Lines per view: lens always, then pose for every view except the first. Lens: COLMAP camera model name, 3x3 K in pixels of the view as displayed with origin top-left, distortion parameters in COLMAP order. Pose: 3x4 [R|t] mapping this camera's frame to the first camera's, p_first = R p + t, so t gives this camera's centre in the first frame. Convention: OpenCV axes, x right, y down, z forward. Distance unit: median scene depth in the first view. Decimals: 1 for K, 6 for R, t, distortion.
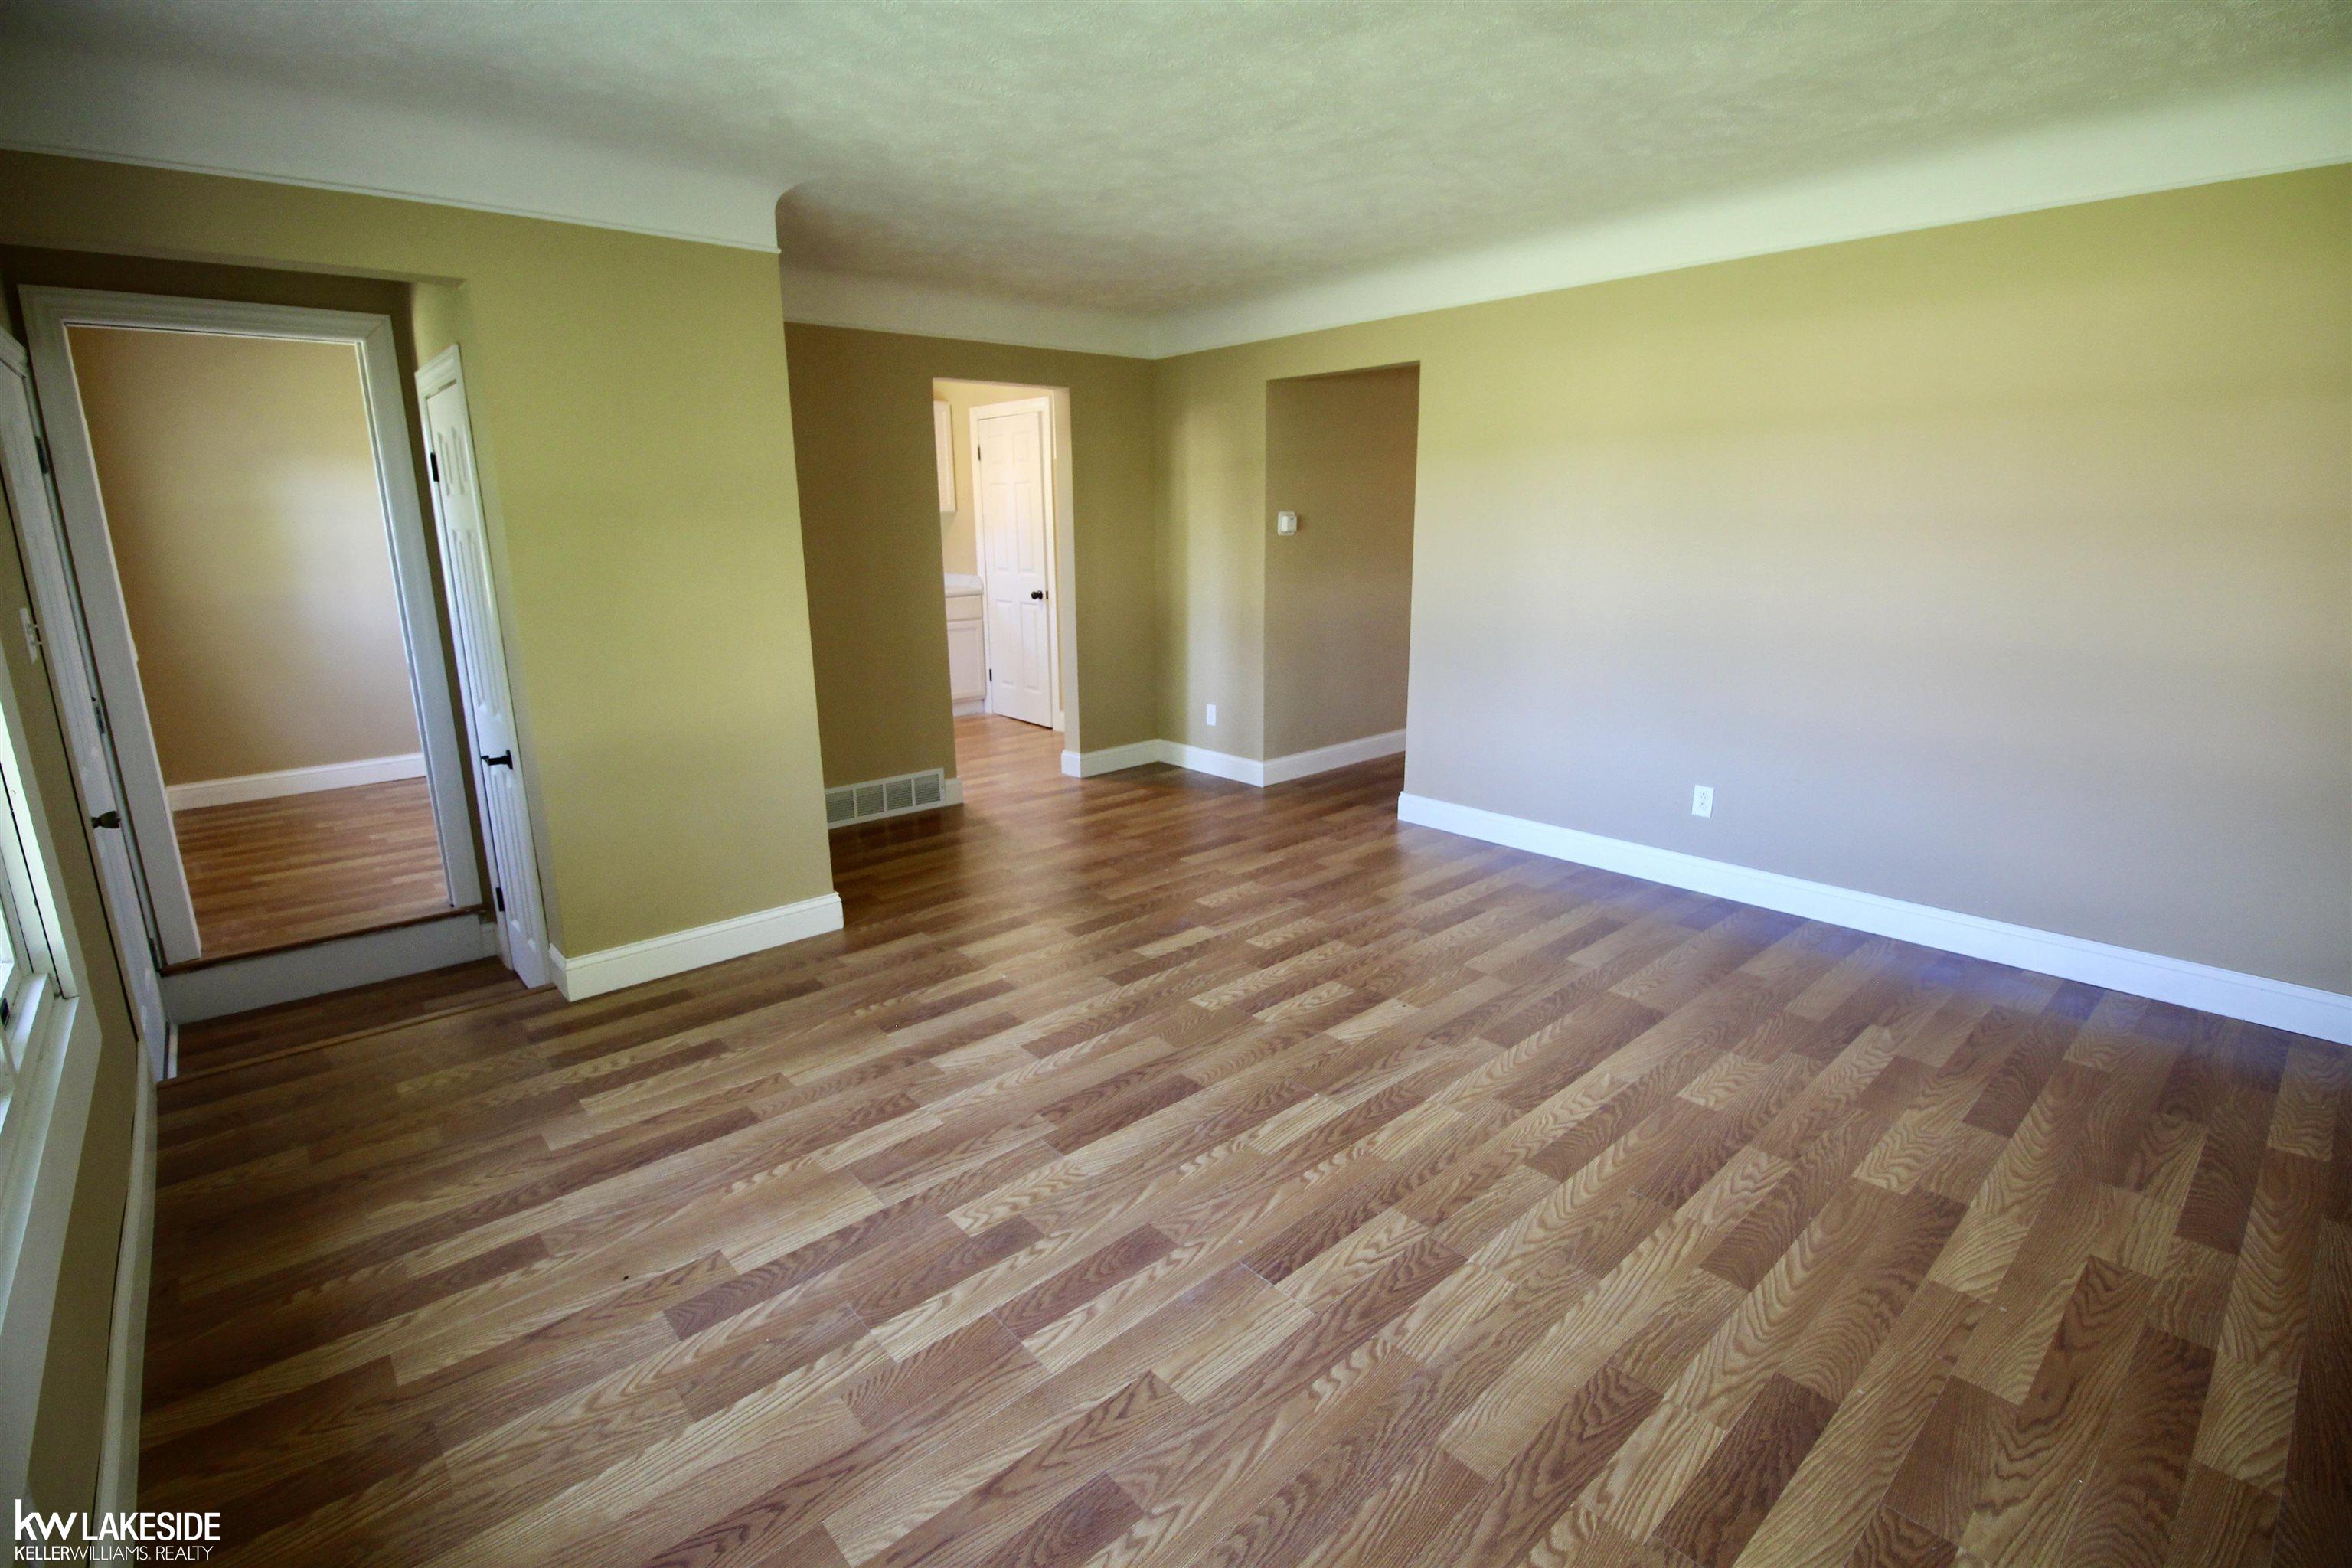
lens RADIAL K [[1093.1, 0, 1172.9], [0, 1093.1, 776.0], [0, 0, 1]] dist [-0.015033, -0.002261]
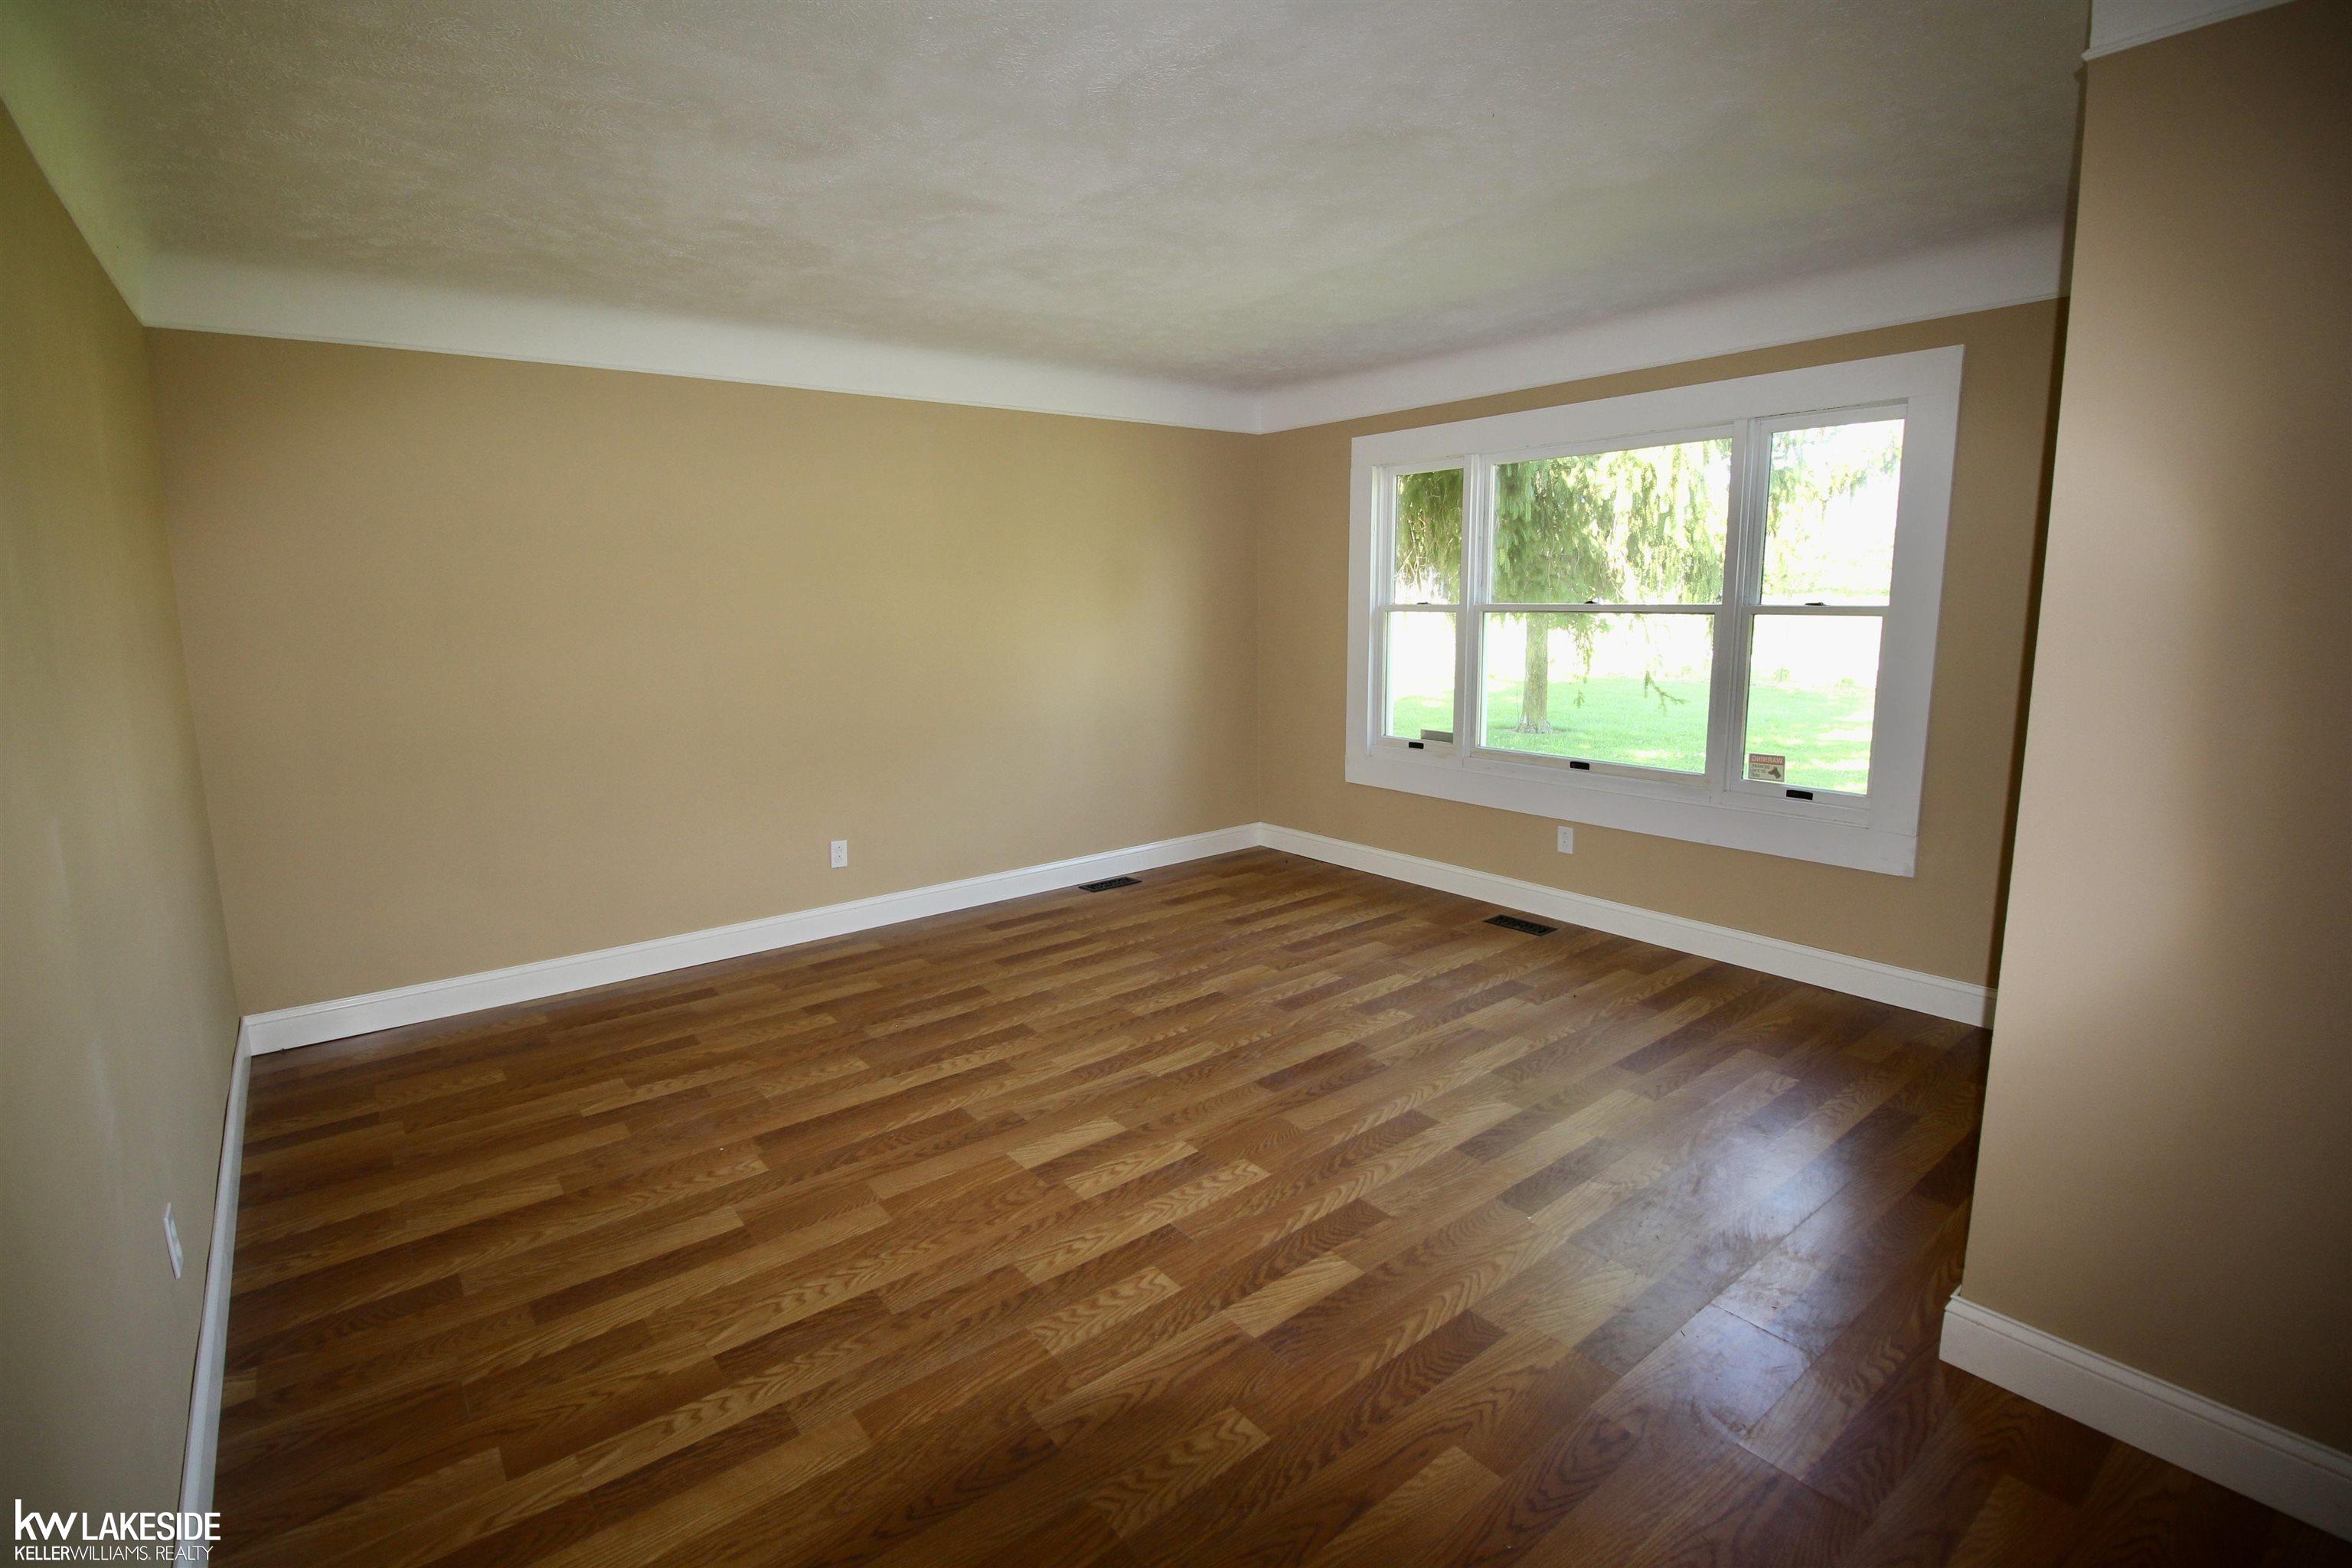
lens RADIAL K [[1093.1, 0, 1168.9], [0, 1093.1, 782.7], [0, 0, 1]] dist [-0.015033, -0.002261]
pose [[-0.997973, 0.020716, 0.060165, 0.043613], [0.043115, 0.915533, 0.399925, -0.491981], [-0.046799, 0.401709, -0.914571, 2.018991]]
